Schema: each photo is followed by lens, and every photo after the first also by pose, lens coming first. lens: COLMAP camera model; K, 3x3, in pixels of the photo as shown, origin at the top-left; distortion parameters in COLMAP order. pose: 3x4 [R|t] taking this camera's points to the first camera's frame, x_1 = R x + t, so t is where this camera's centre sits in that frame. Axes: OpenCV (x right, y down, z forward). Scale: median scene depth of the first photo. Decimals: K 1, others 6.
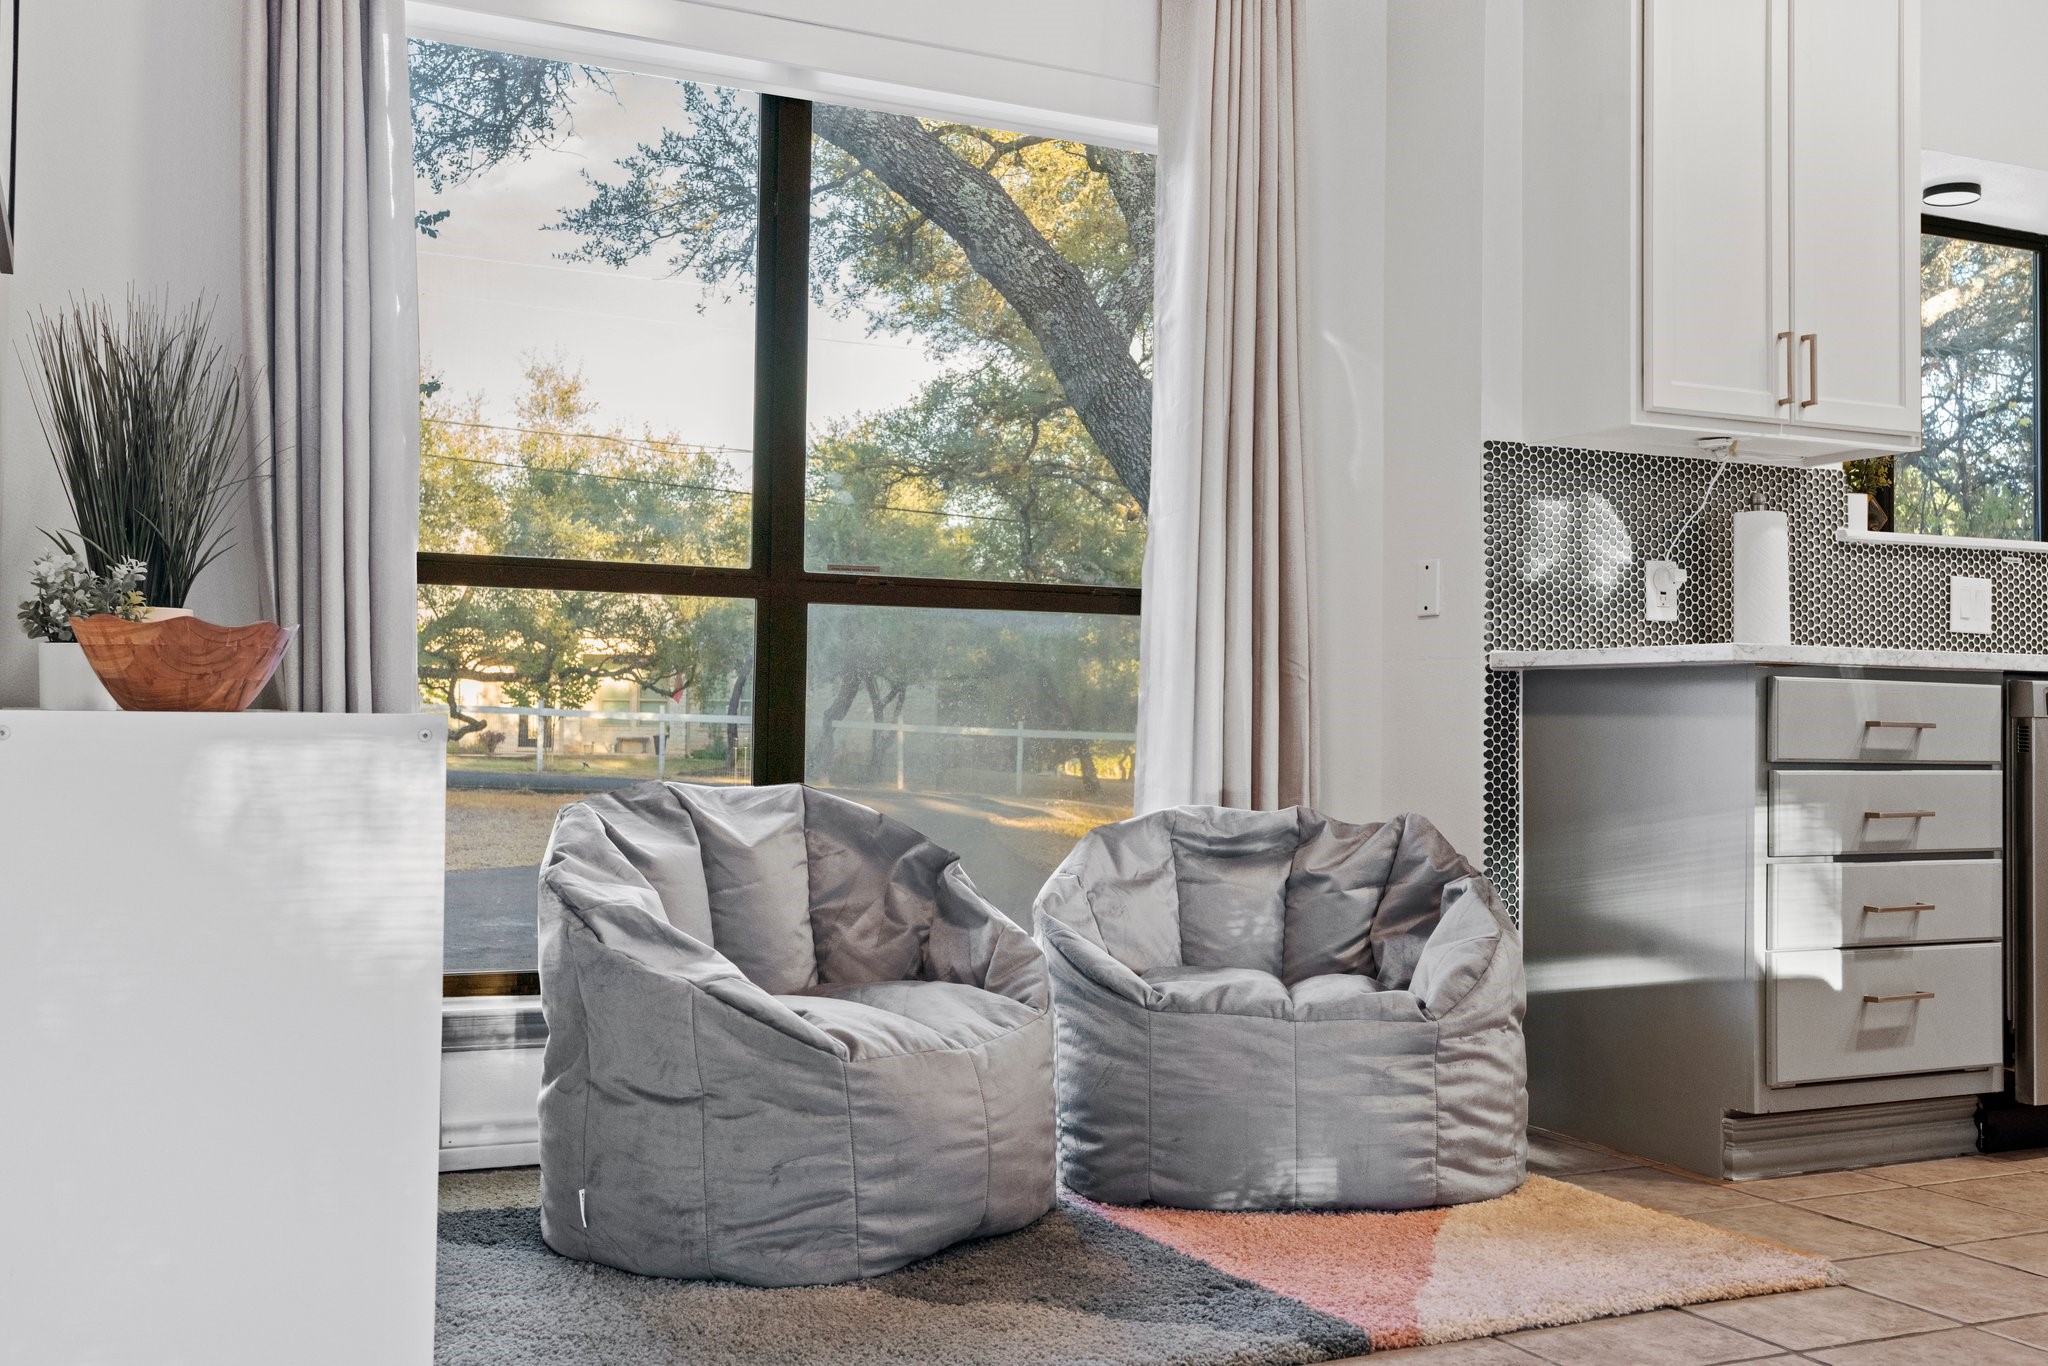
lens RADIAL K [[2015.6, 0, 1019.5], [0, 2015.6, 655.7], [0, 0, 1]] dist [0.013031, 0.007644]
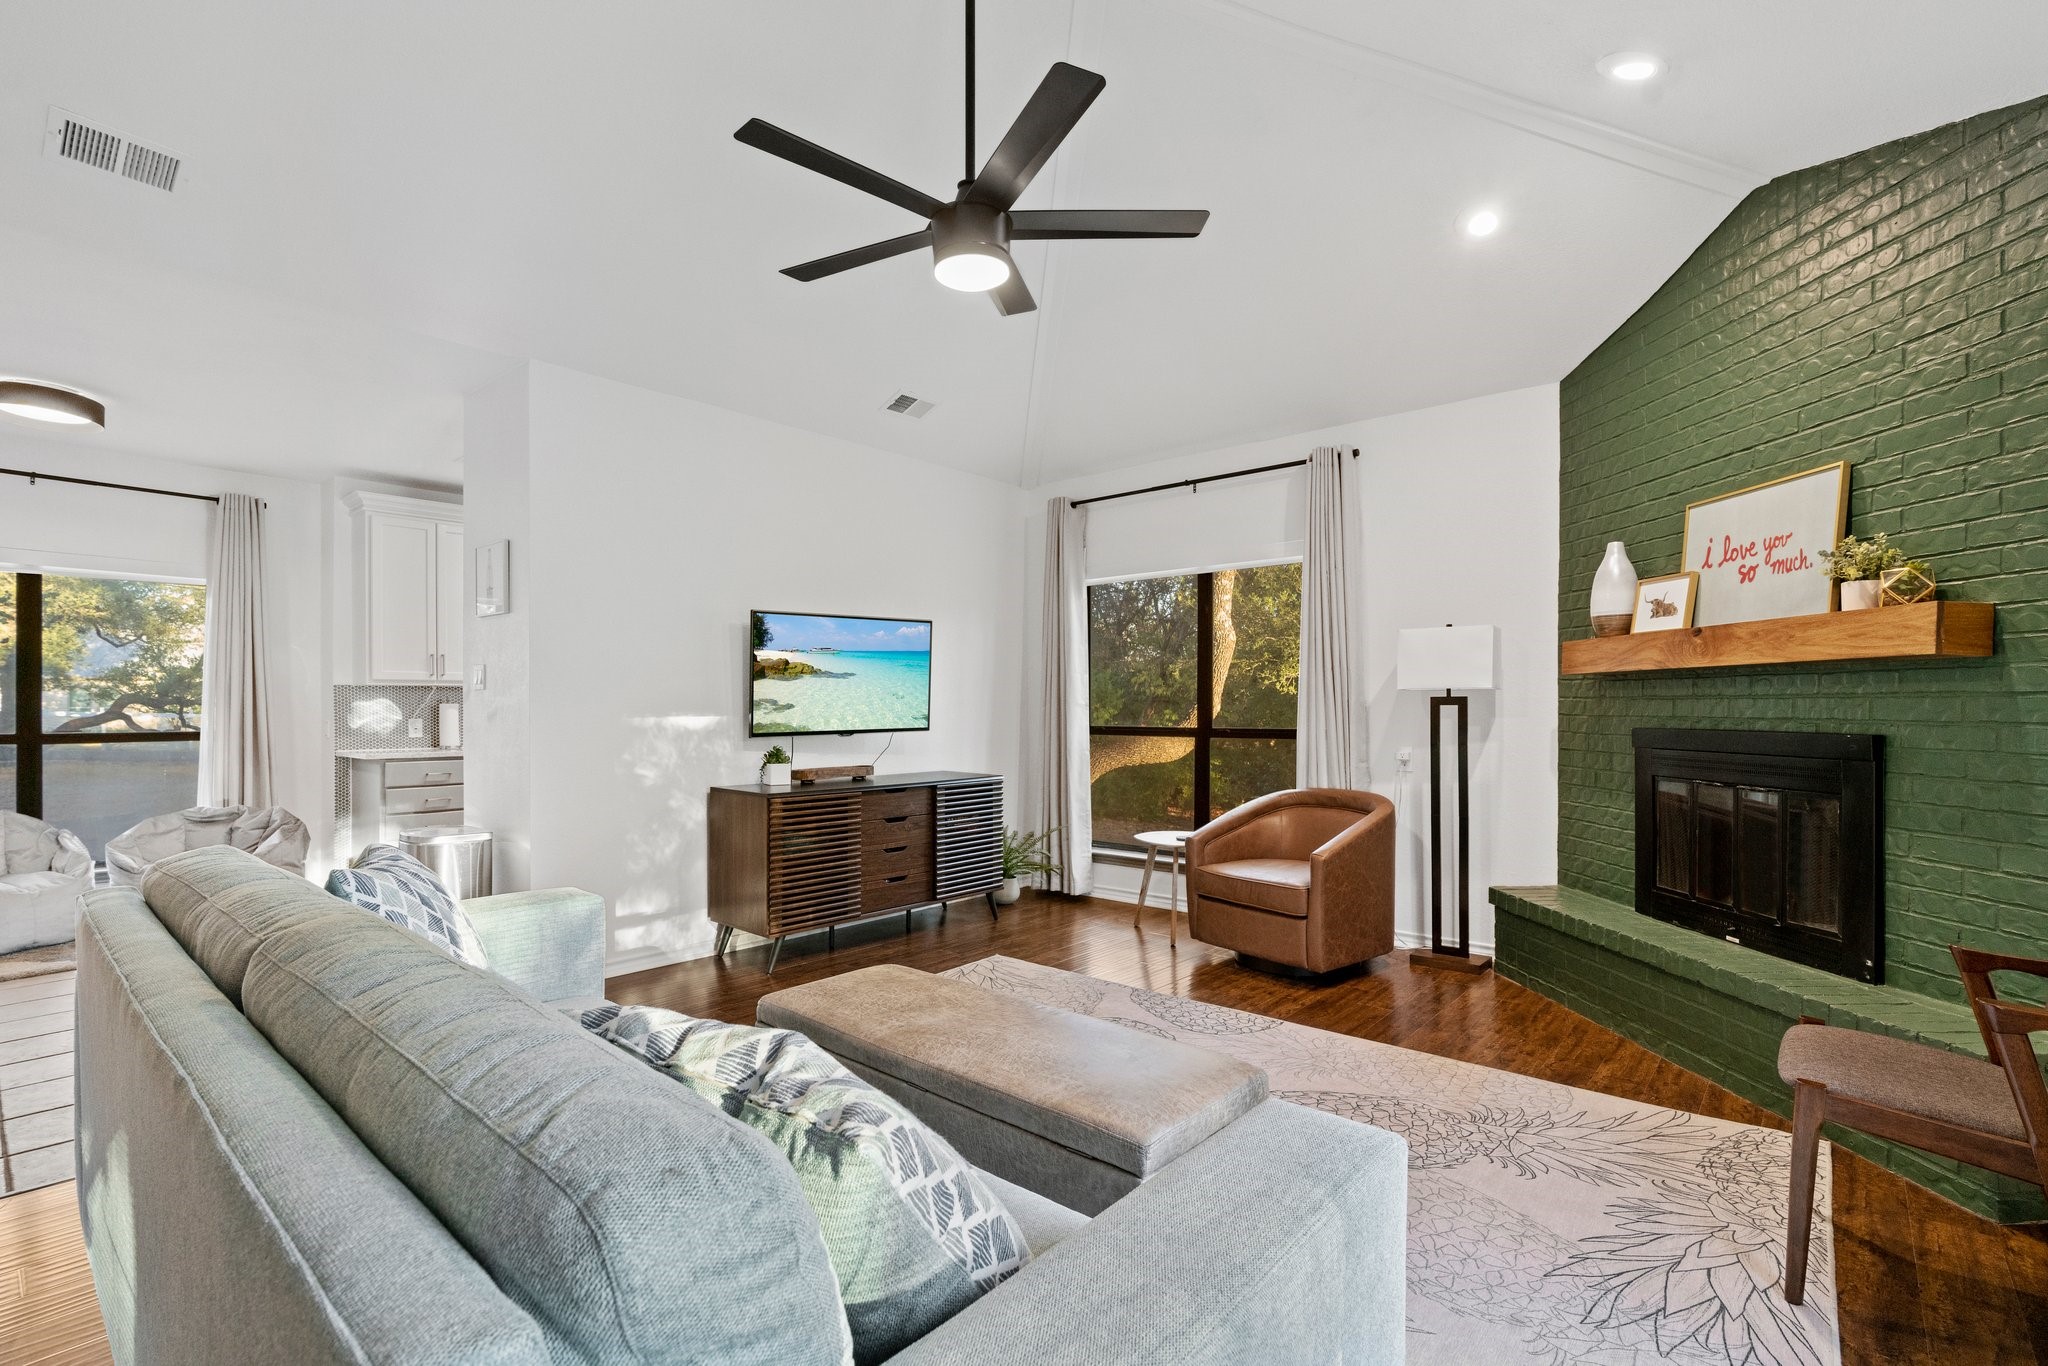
lens RADIAL K [[917.8, 0, 1024.0], [0, 917.8, 683.0], [0, 0, 1]] dist [-0.011345, 0.006039]
pose [[0.917299, -0.005532, 0.398161, 0.742005], [0.001838, 0.999952, 0.009660, -0.137959], [-0.398195, -0.008129, 0.917265, -0.868941]]
